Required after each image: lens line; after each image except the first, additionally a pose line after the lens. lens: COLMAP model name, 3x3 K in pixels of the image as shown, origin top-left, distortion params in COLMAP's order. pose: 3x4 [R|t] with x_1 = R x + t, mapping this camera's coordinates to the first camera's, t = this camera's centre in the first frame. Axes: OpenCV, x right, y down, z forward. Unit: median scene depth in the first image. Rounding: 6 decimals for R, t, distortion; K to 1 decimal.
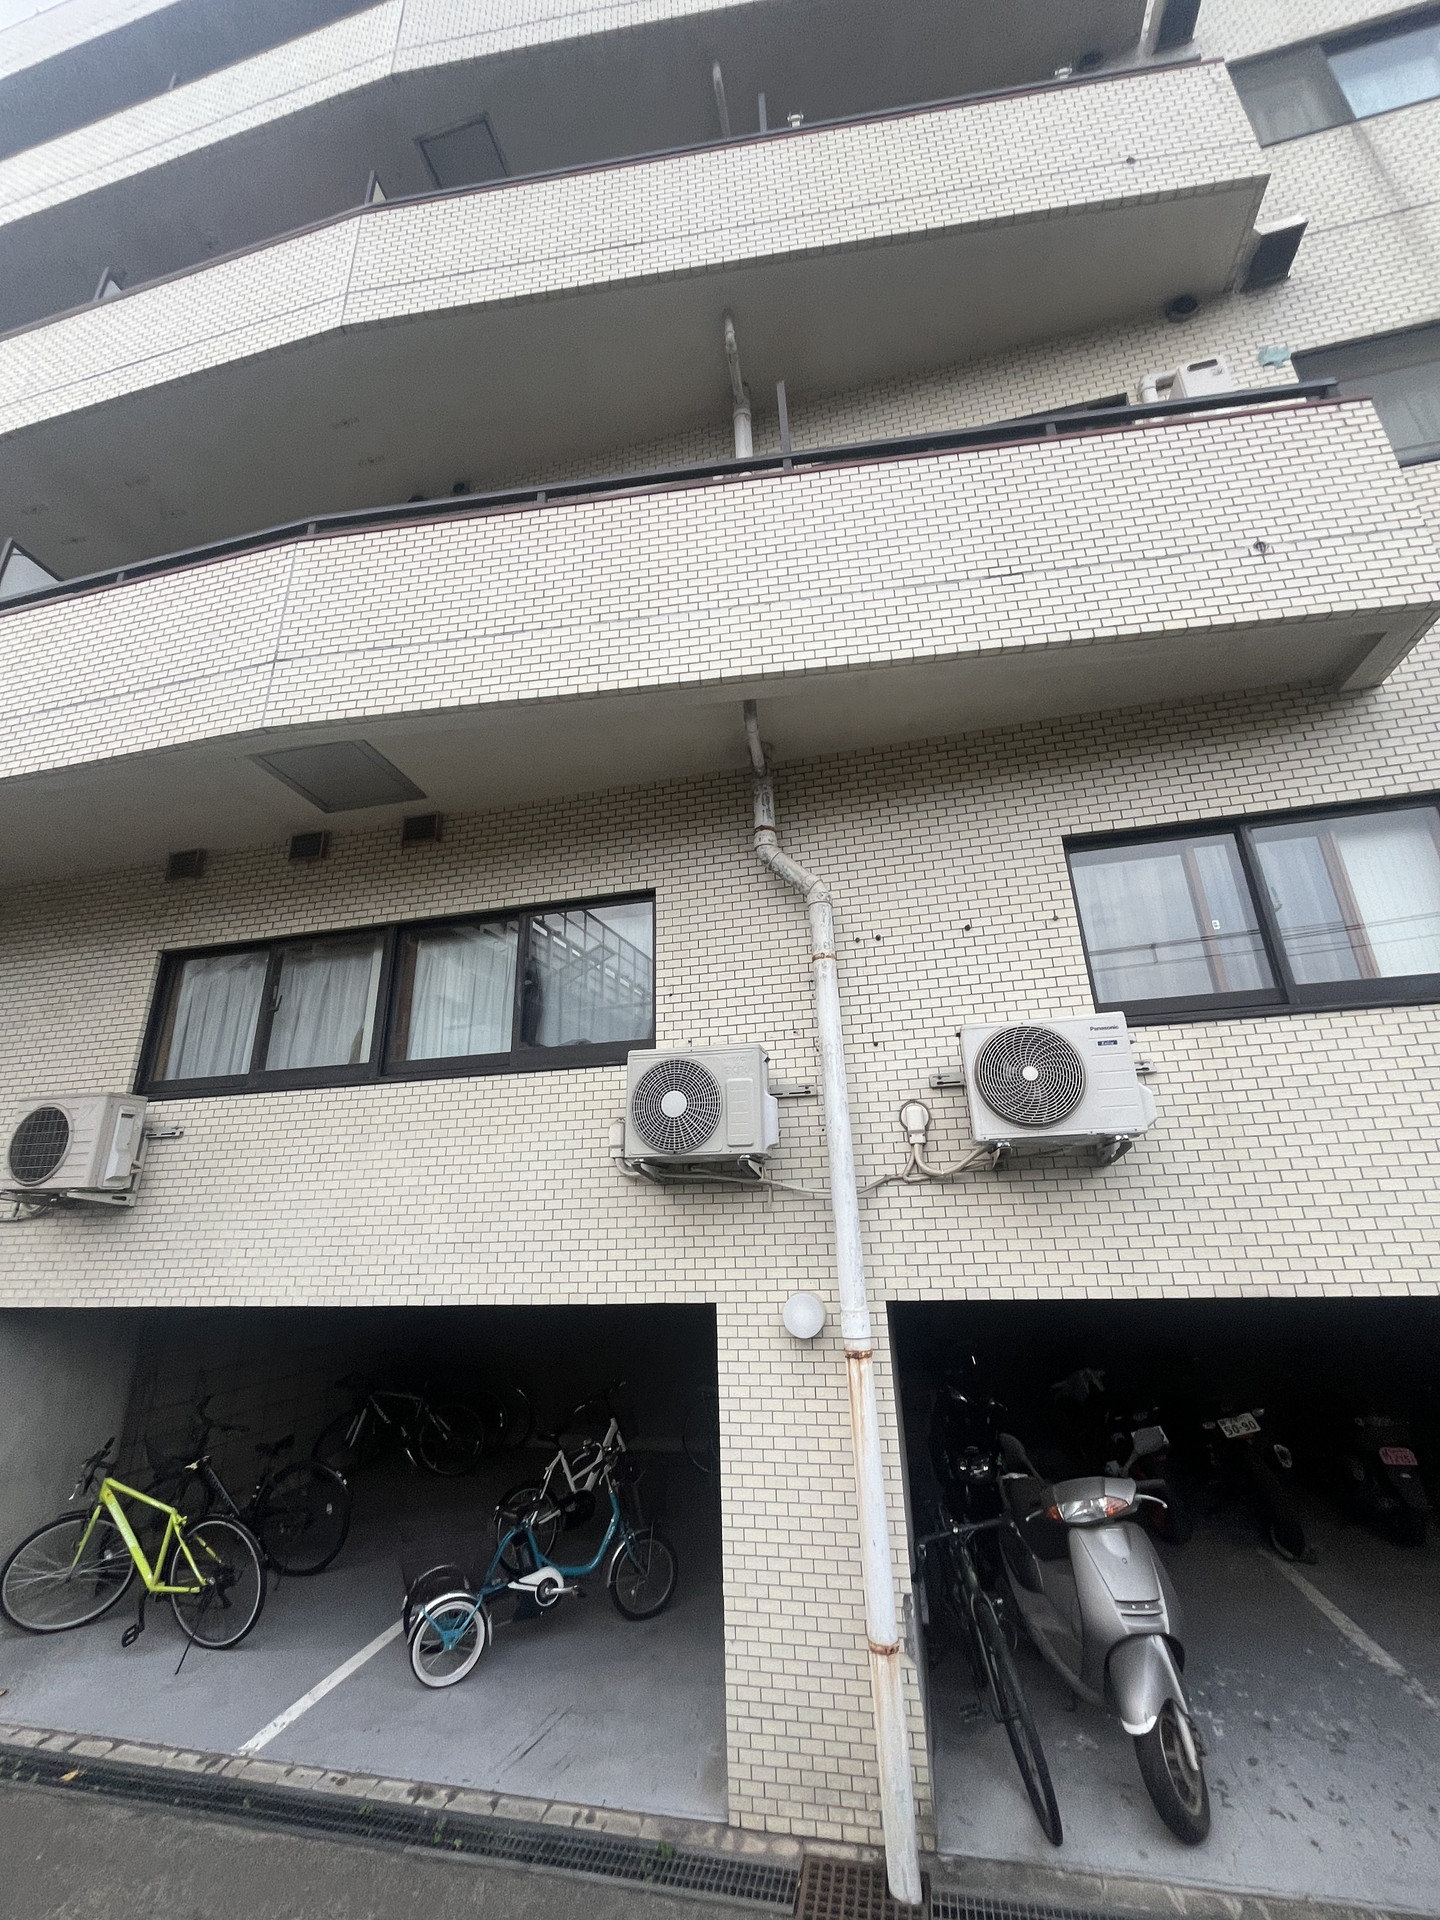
lens RADIAL K [[769.6, 0, 717.8], [0, 769.6, 959.0], [0, 0, 1]] dist [-0.003802, 0.000010]
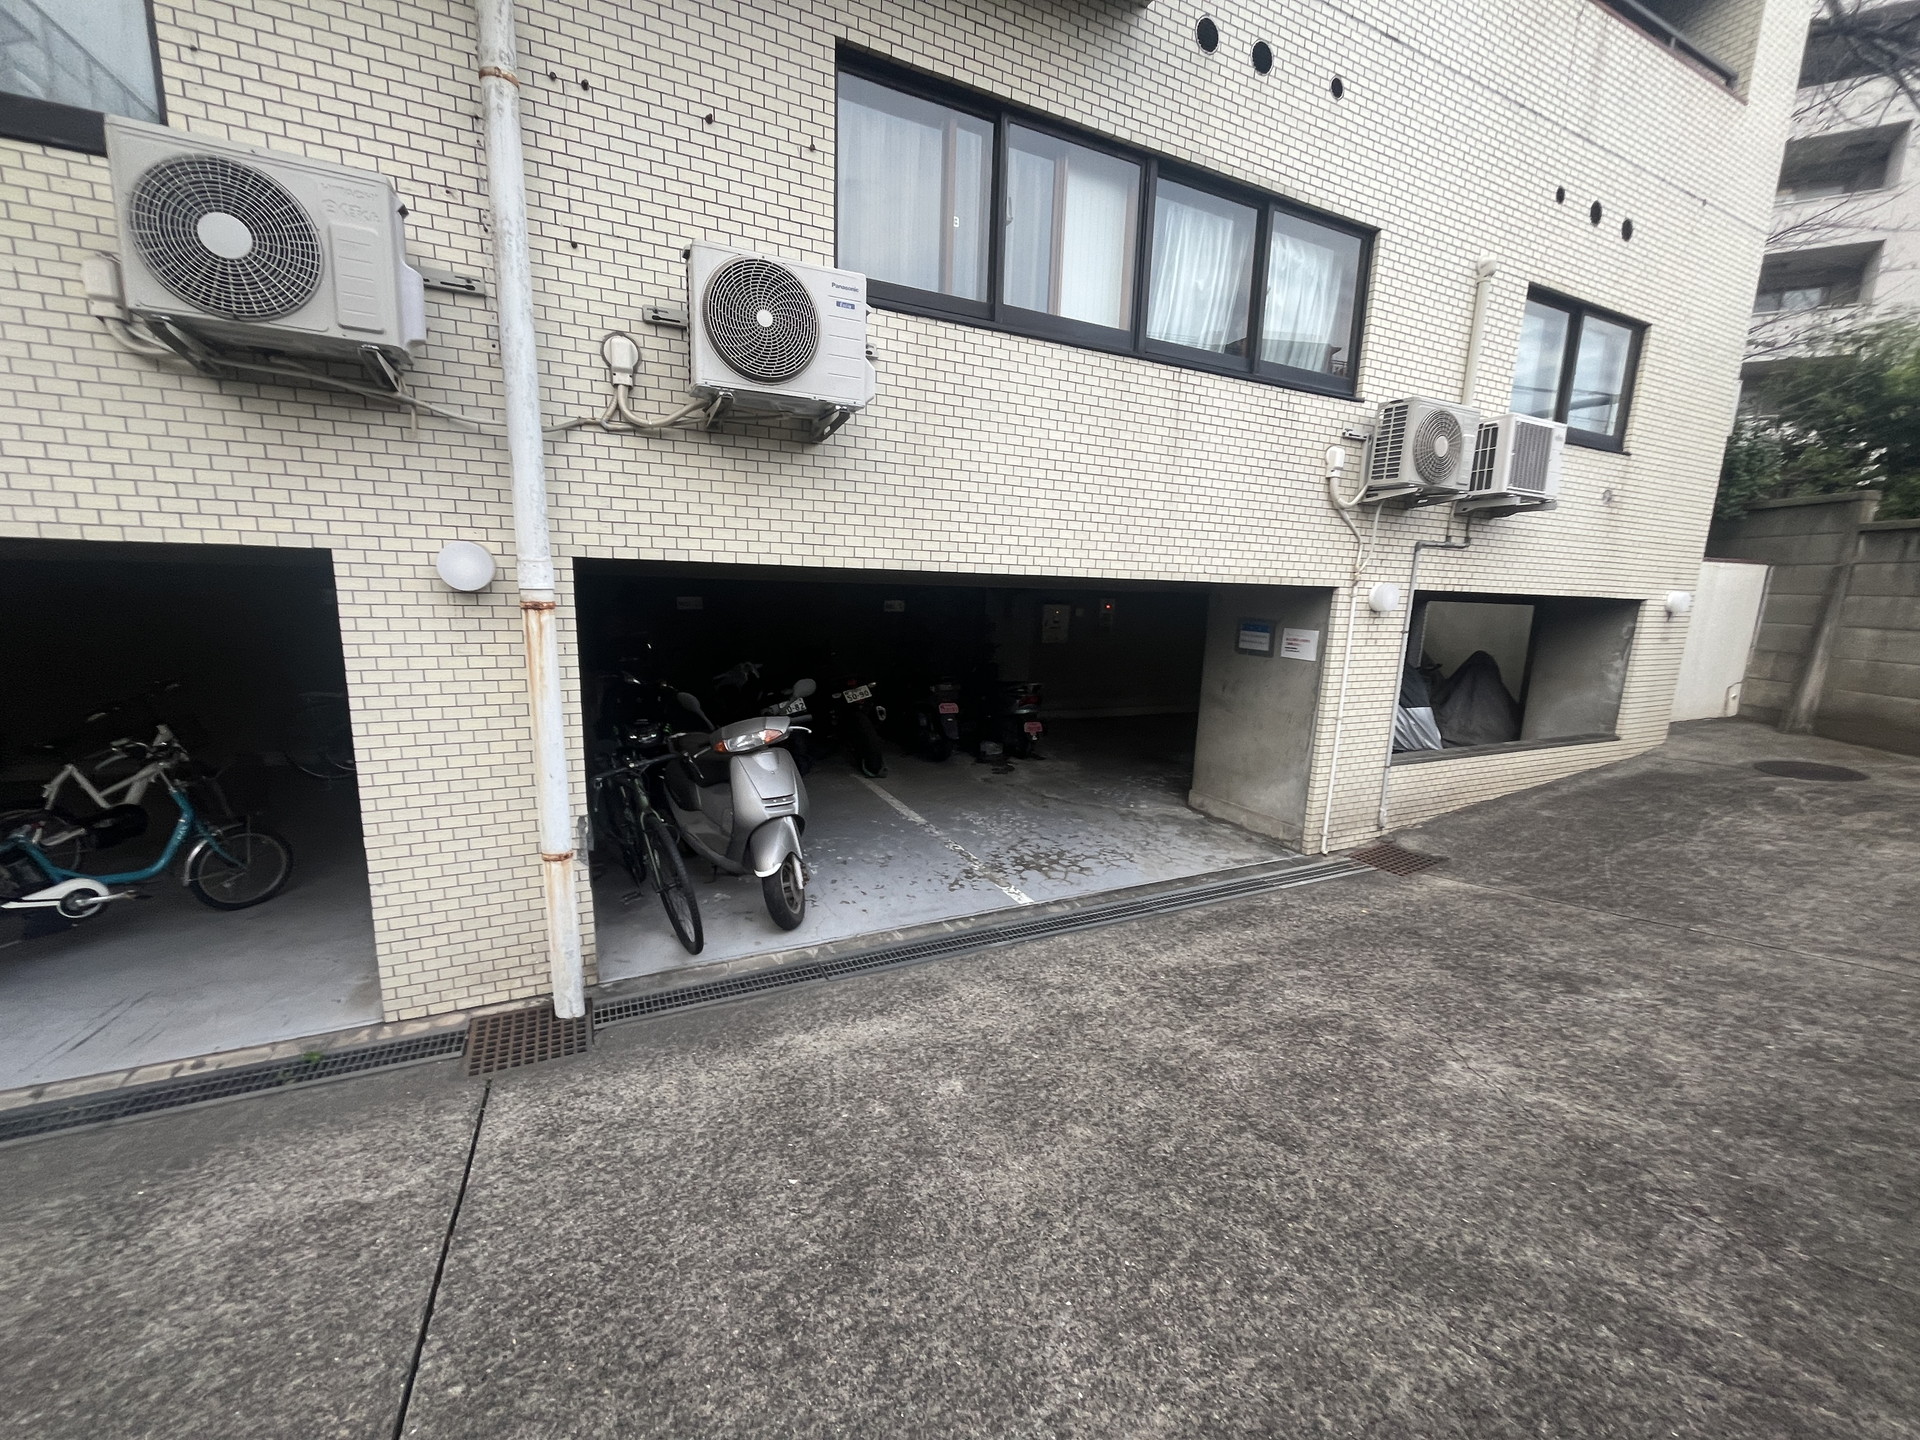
lens RADIAL K [[769.6, 0, 955.2], [0, 769.6, 724.9], [0, 0, 1]] dist [-0.003802, 0.000010]
pose [[0.769479, -0.064488, 0.635408, -0.019648], [-0.259317, 0.877645, 0.403106, 0.121943], [-0.583658, -0.474954, 0.658606, 0.044735]]
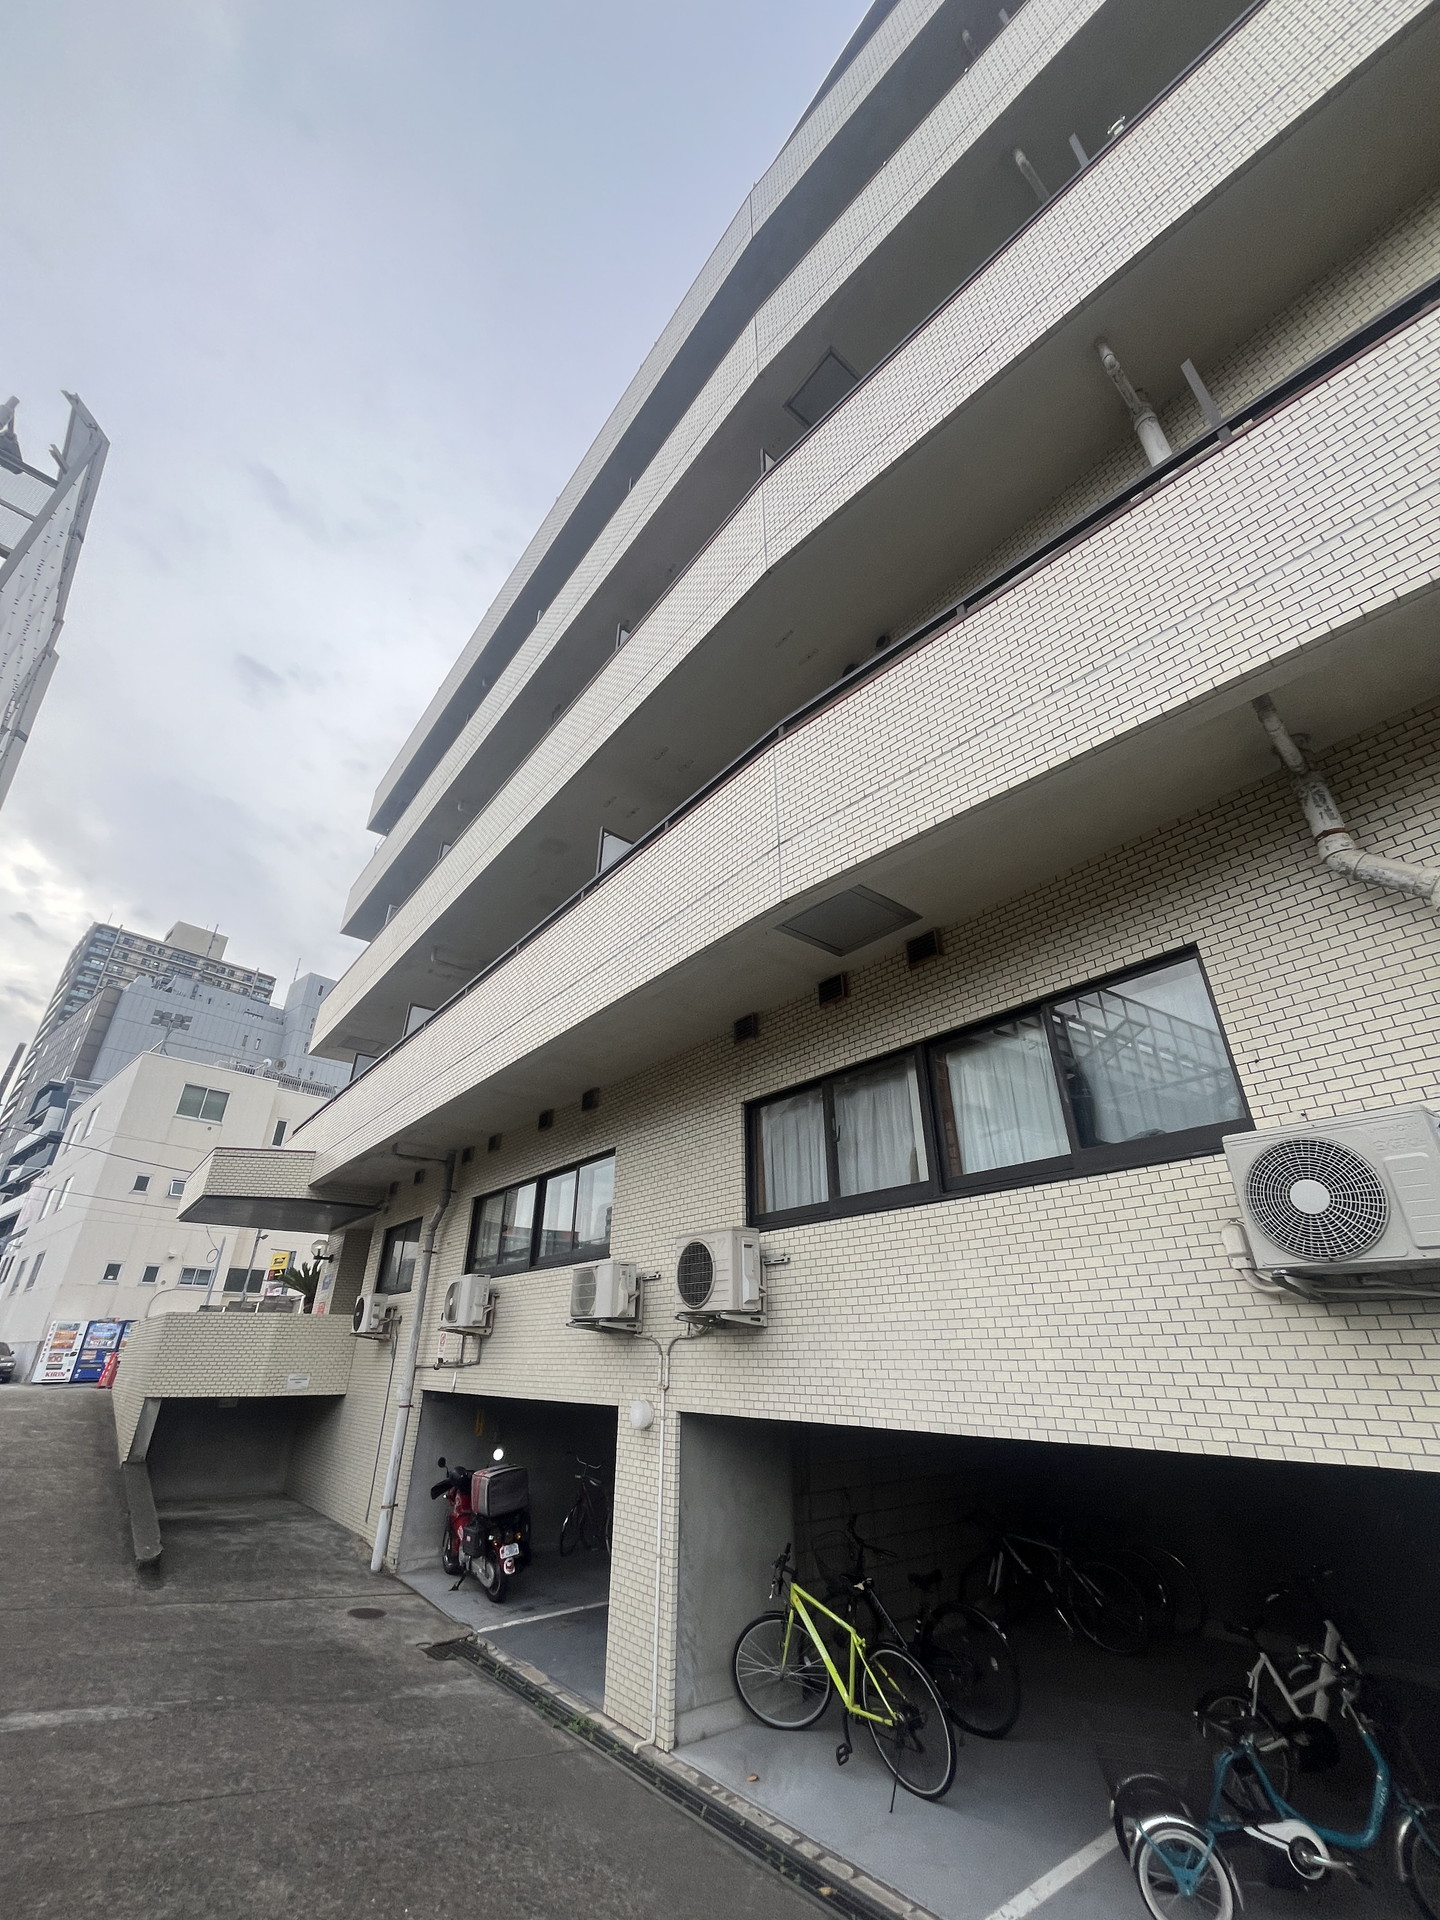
lens RADIAL K [[769.6, 0, 719.3], [0, 769.6, 959.8], [0, 0, 1]] dist [-0.003802, 0.000010]
pose [[0.789240, -0.256699, -0.557858, -0.030575], [0.180186, 0.965257, -0.189242, -0.006744], [0.587054, 0.048839, 0.808073, -0.010098]]
